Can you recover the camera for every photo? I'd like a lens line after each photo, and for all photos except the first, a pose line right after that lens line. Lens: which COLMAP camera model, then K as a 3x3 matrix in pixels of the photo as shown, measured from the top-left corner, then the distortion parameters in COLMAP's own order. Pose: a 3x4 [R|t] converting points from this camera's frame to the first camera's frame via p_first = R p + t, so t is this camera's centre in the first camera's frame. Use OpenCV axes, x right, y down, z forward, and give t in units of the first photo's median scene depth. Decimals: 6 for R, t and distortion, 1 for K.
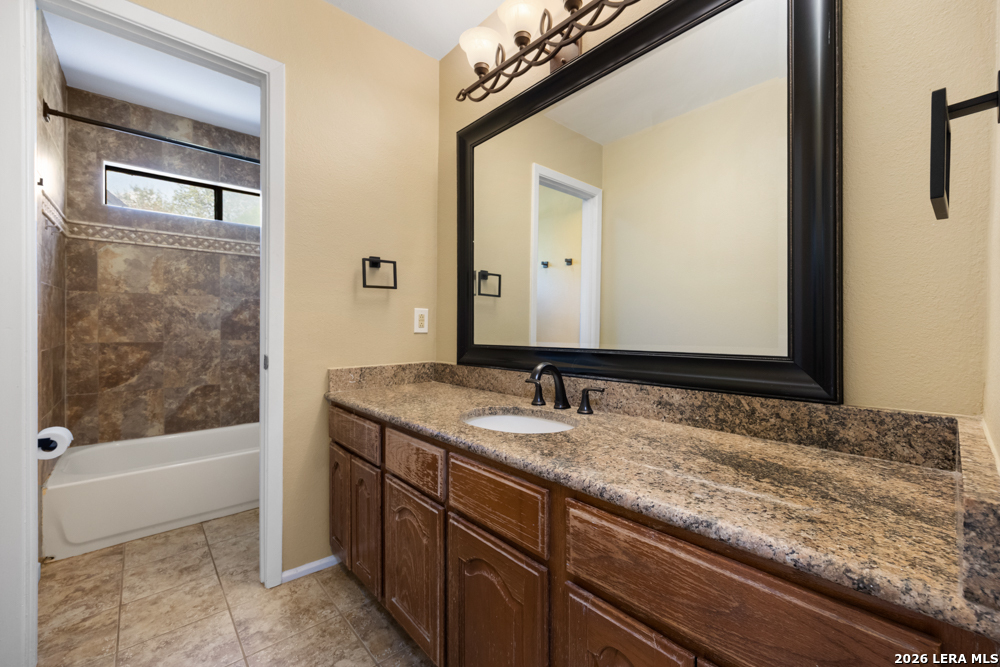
lens RADIAL K [[400.6, 0, 492.4], [0, 400.6, 333.4], [0, 0, 1]] dist [-0.008115, -0.000328]
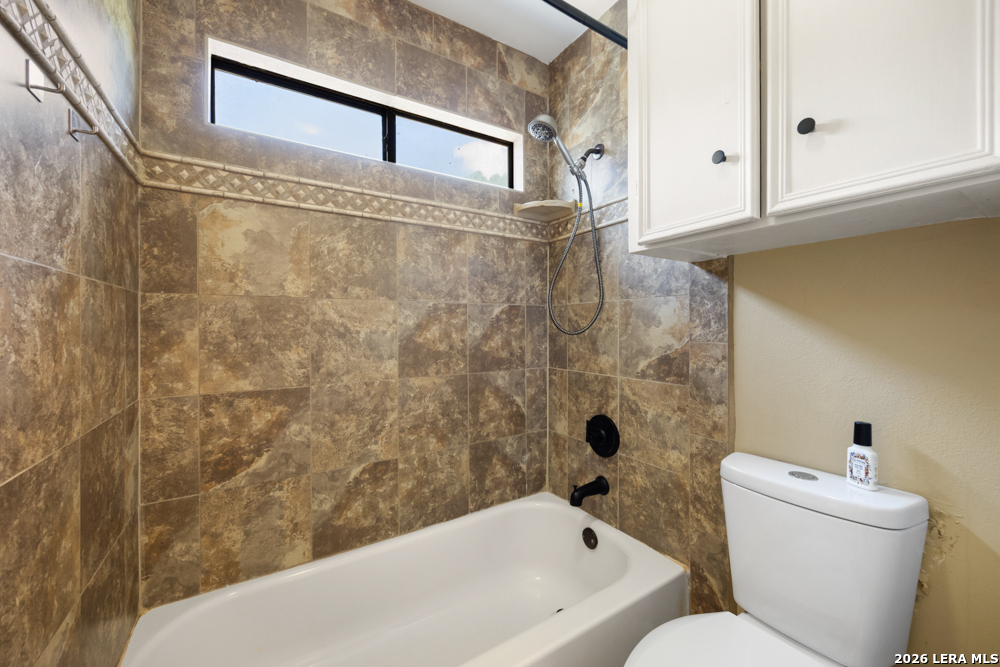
lens RADIAL K [[400.6, 0, 508.3], [0, 400.6, 332.2], [0, 0, 1]] dist [-0.008115, -0.000328]
pose [[0.988759, -0.005396, -0.149420, -0.499228], [0.004838, 0.999980, -0.004099, -0.049626], [0.149439, 0.003330, 0.988765, 0.527929]]
